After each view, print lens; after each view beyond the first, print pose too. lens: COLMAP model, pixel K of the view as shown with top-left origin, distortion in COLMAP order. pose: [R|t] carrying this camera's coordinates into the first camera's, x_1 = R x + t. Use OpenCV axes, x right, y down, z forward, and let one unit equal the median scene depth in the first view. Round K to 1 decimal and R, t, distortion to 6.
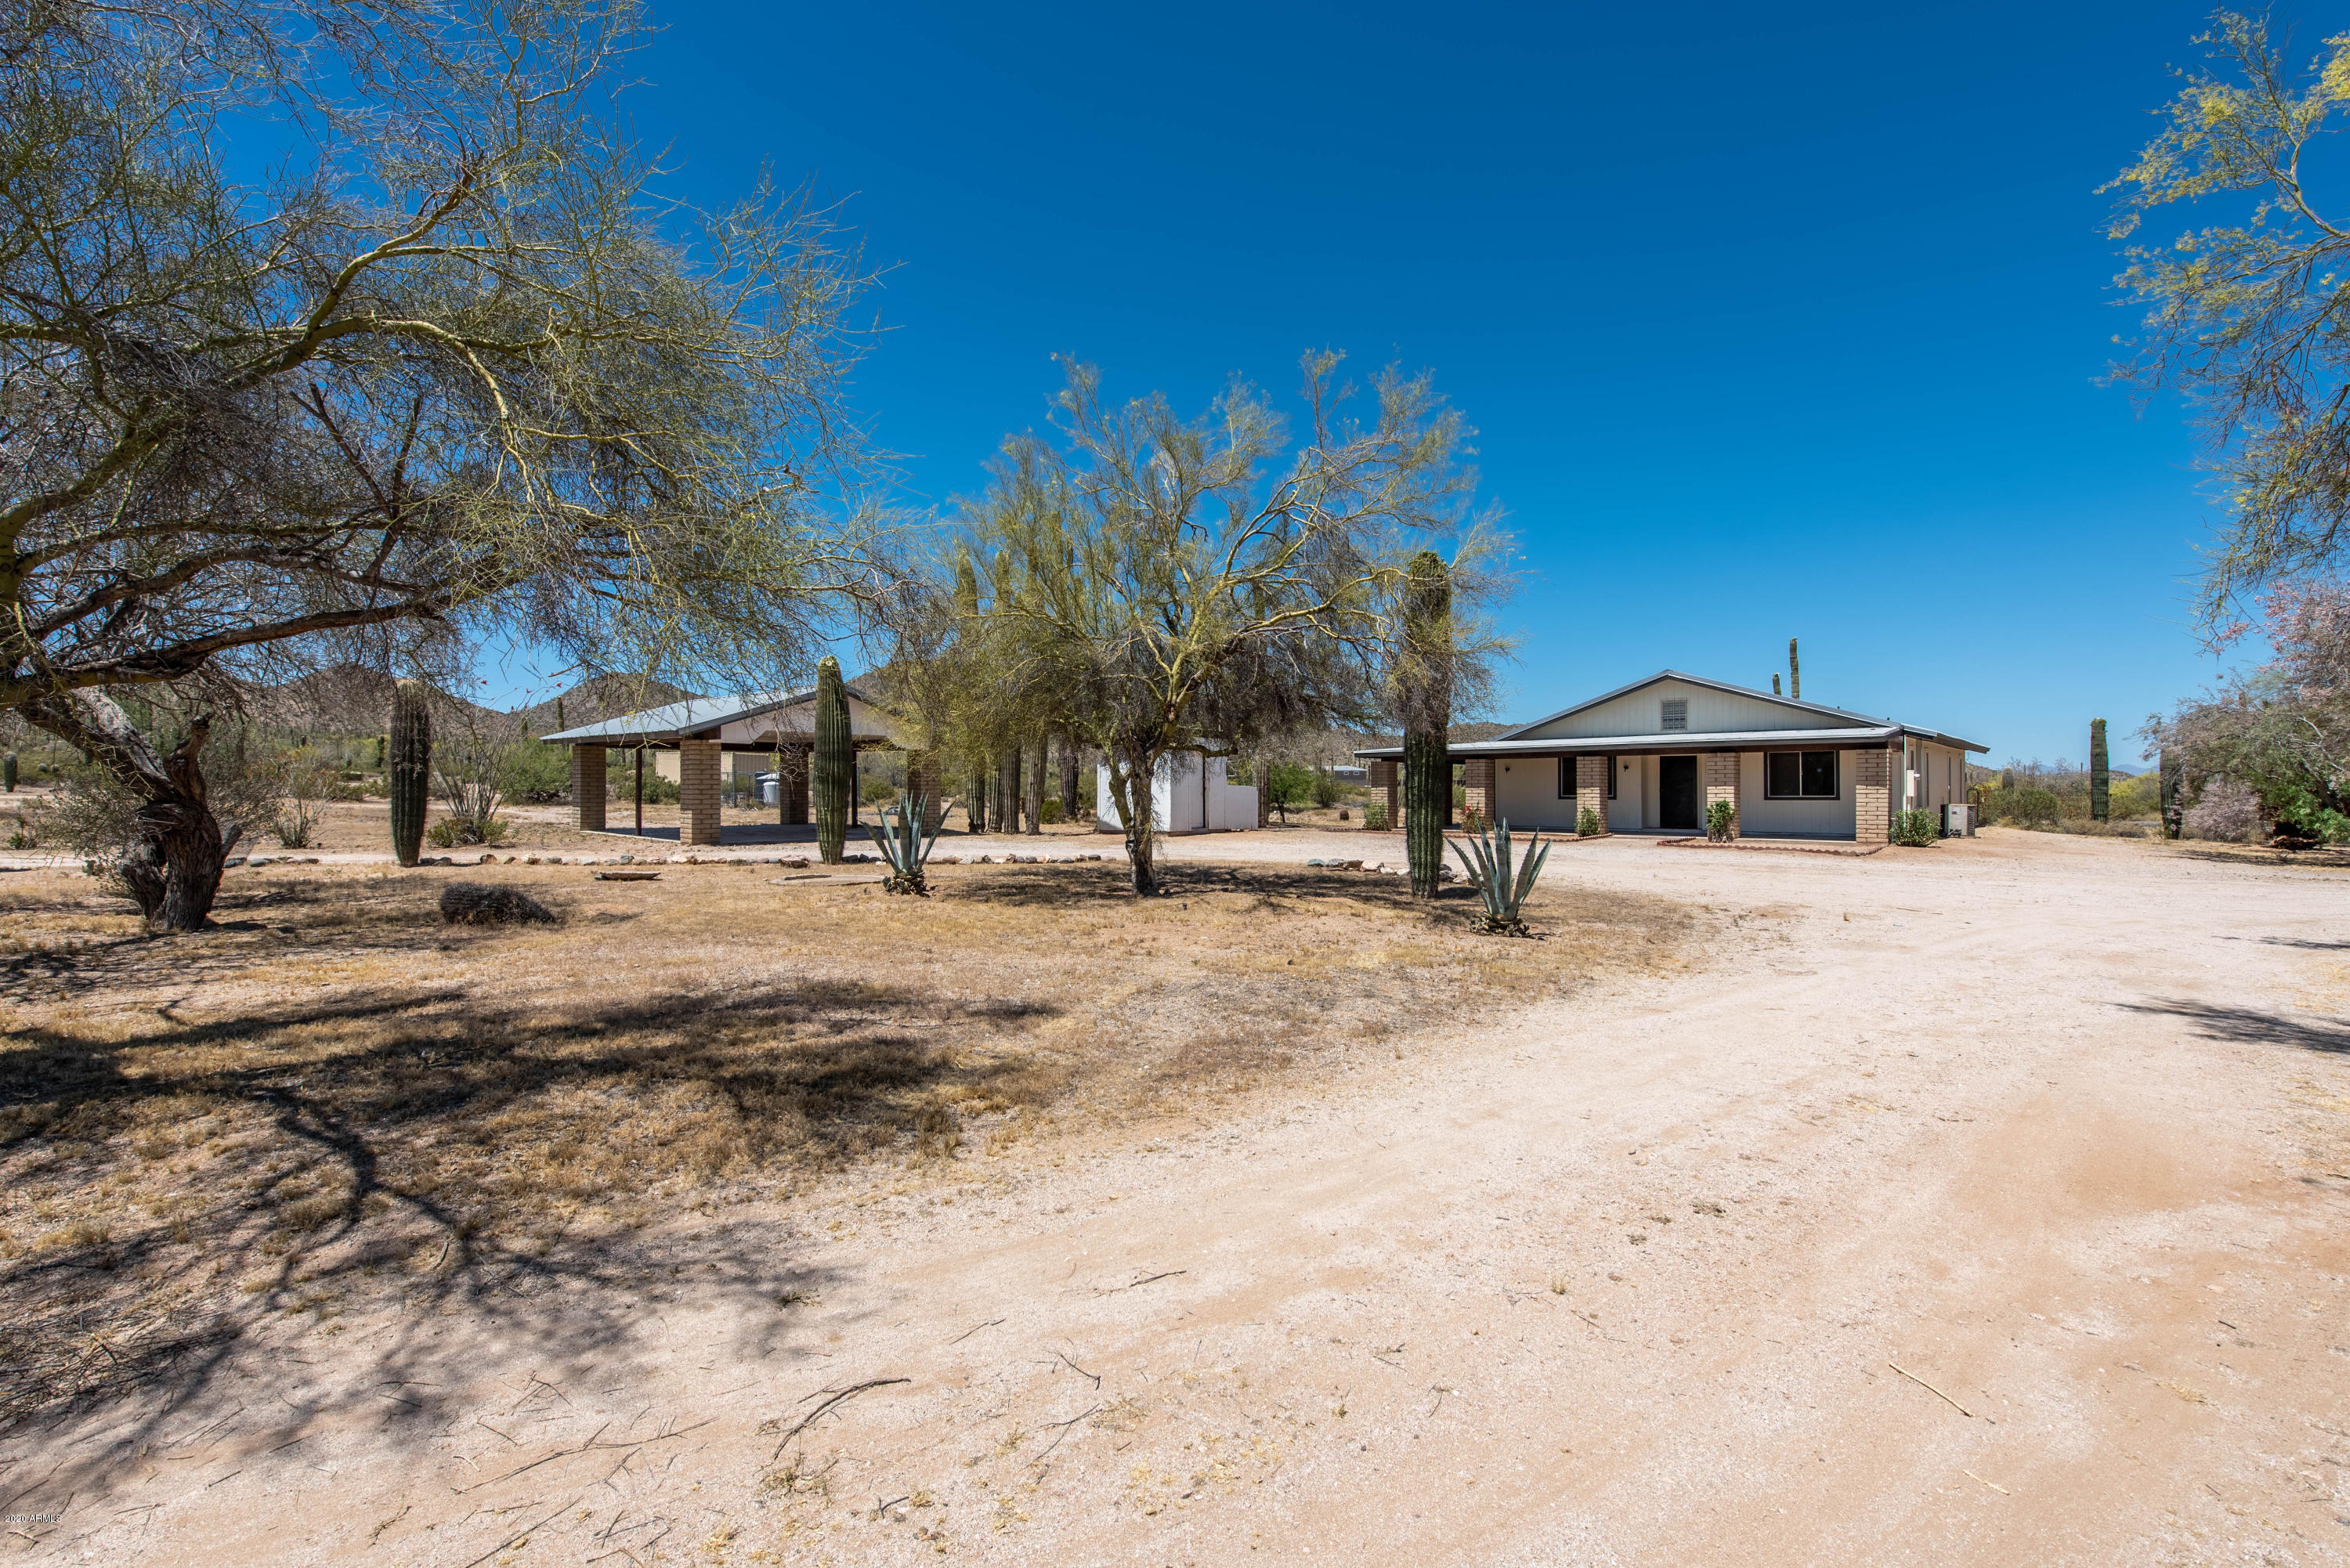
lens RADIAL K [[1114.9, 0, 1103.7], [0, 1114.9, 772.9], [0, 0, 1]] dist [0.002558, 0.000099]
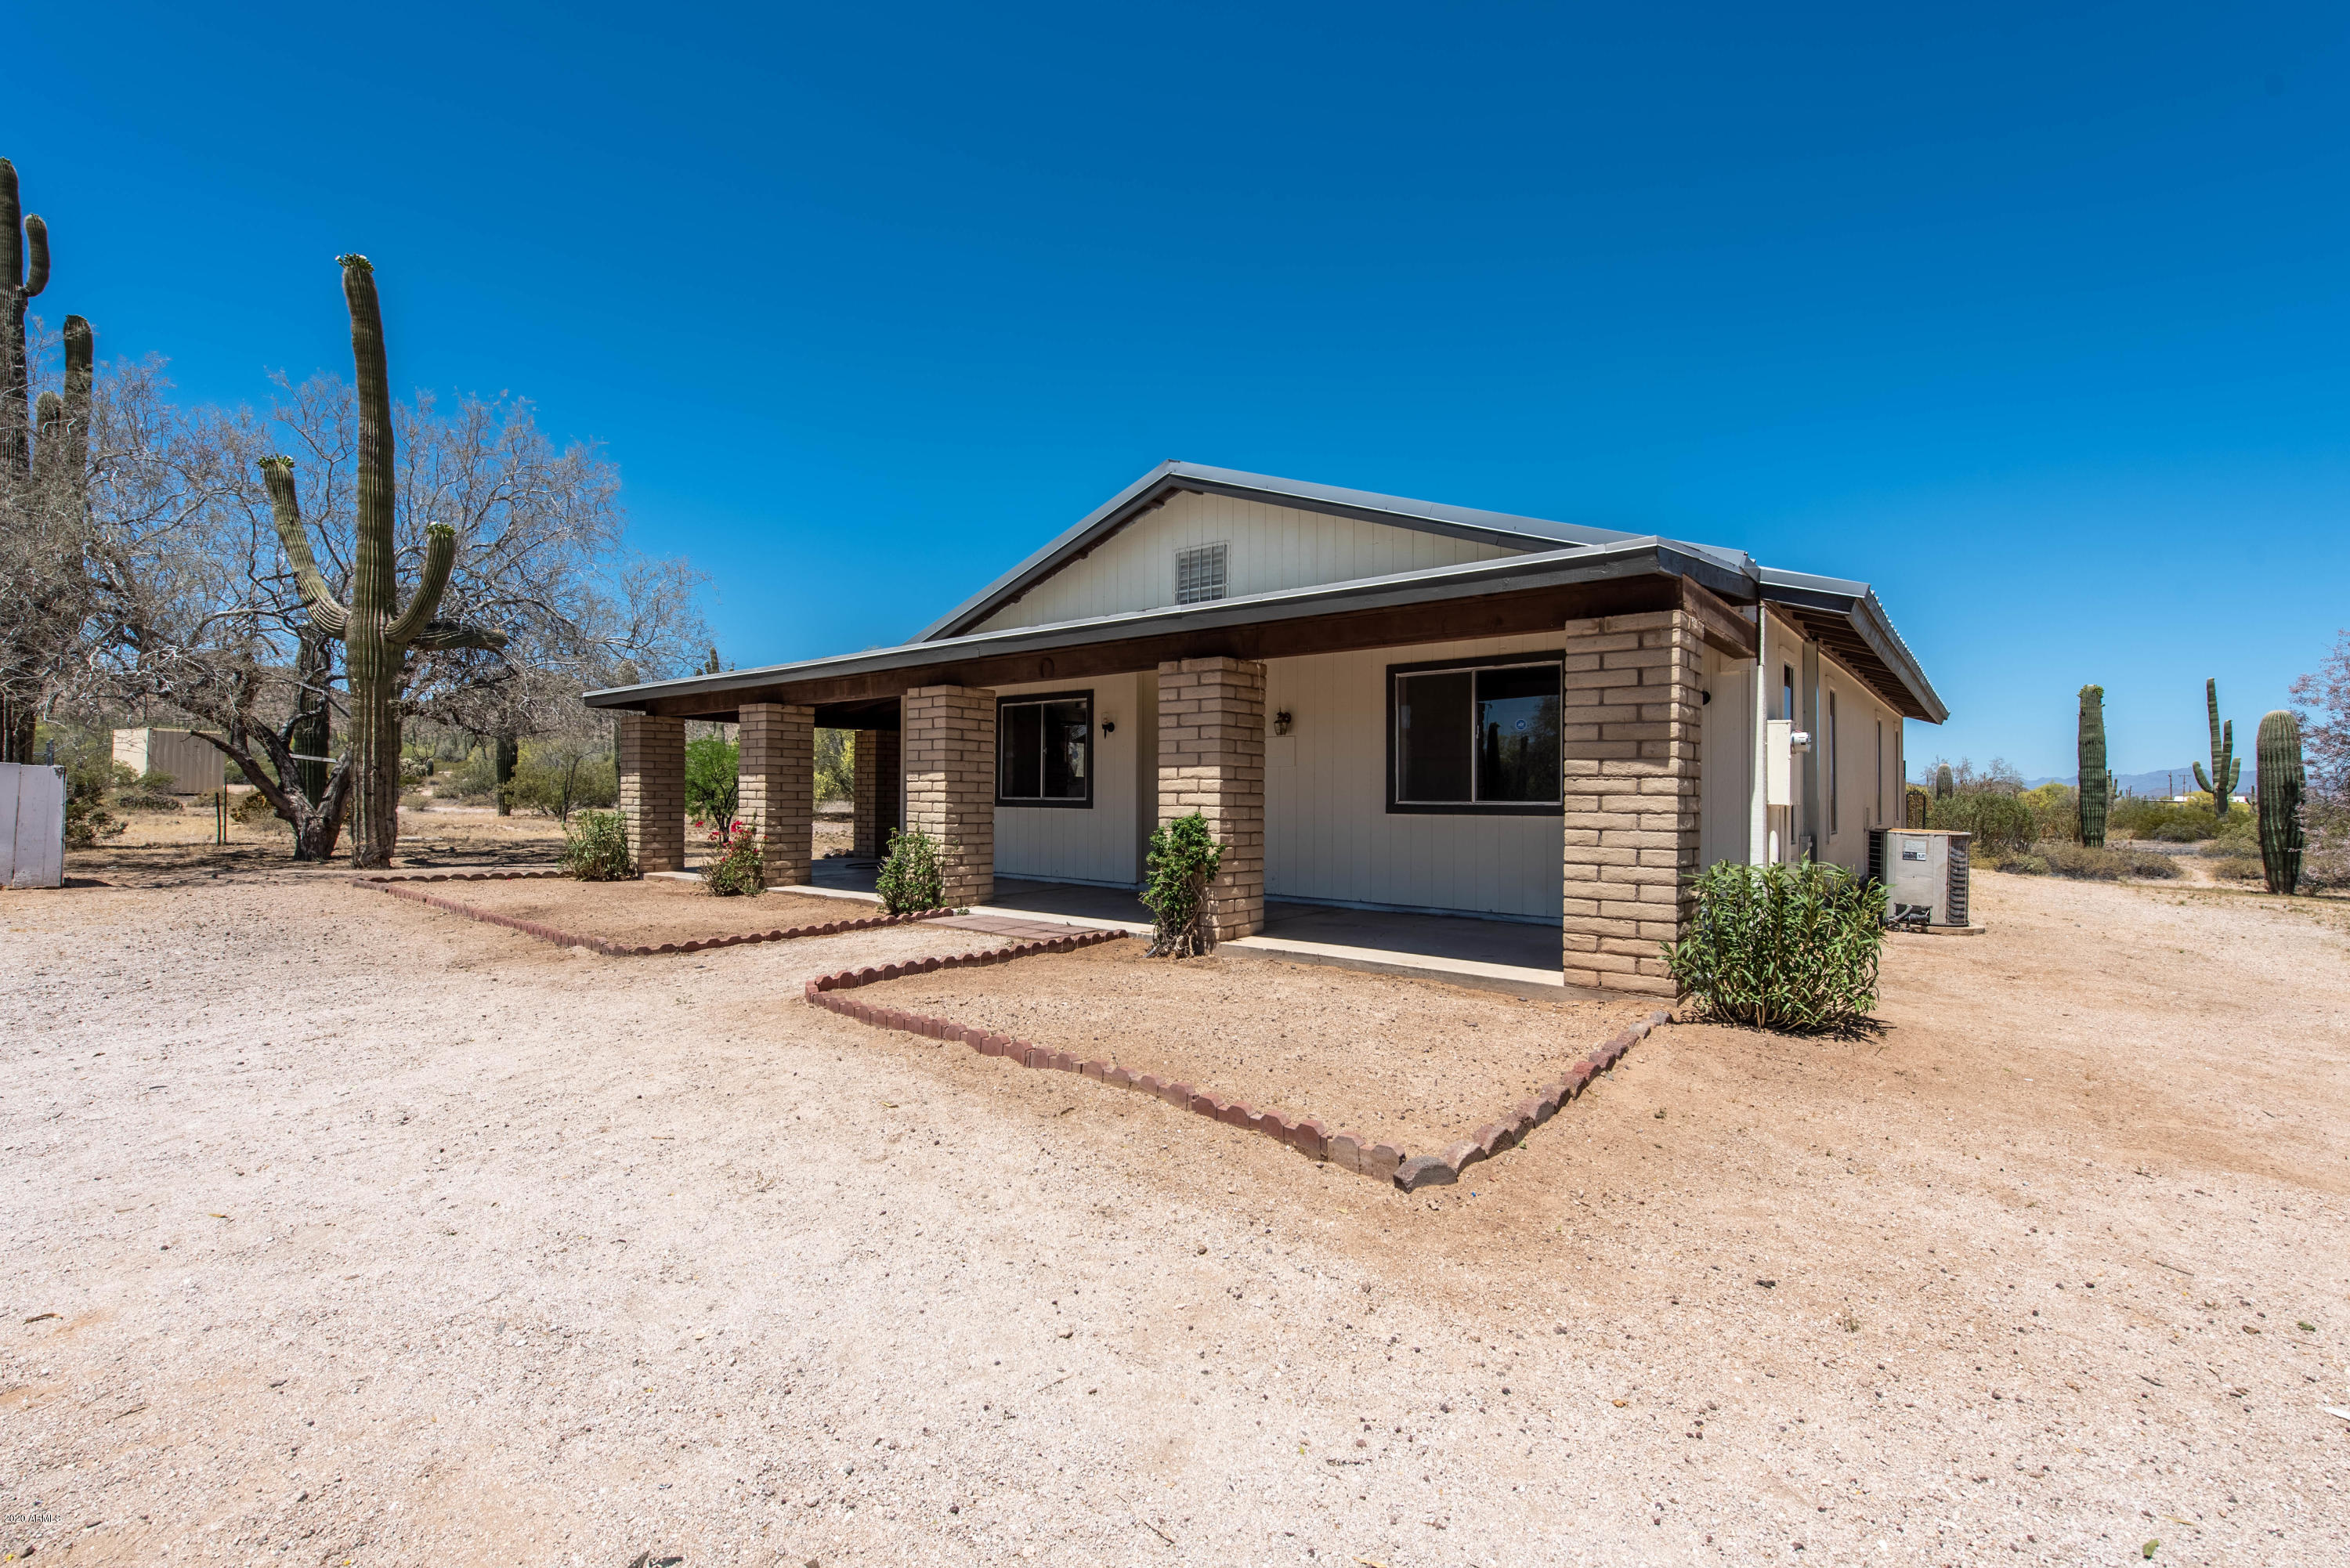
lens RADIAL K [[1114.9, 0, 1103.7], [0, 1114.9, 772.9], [0, 0, 1]] dist [0.002558, 0.000099]
pose [[0.998221, 0.009839, 0.058811, 0.506268], [-0.009623, 0.999946, -0.003969, 0.015027], [-0.058847, 0.003396, 0.998261, 0.686247]]
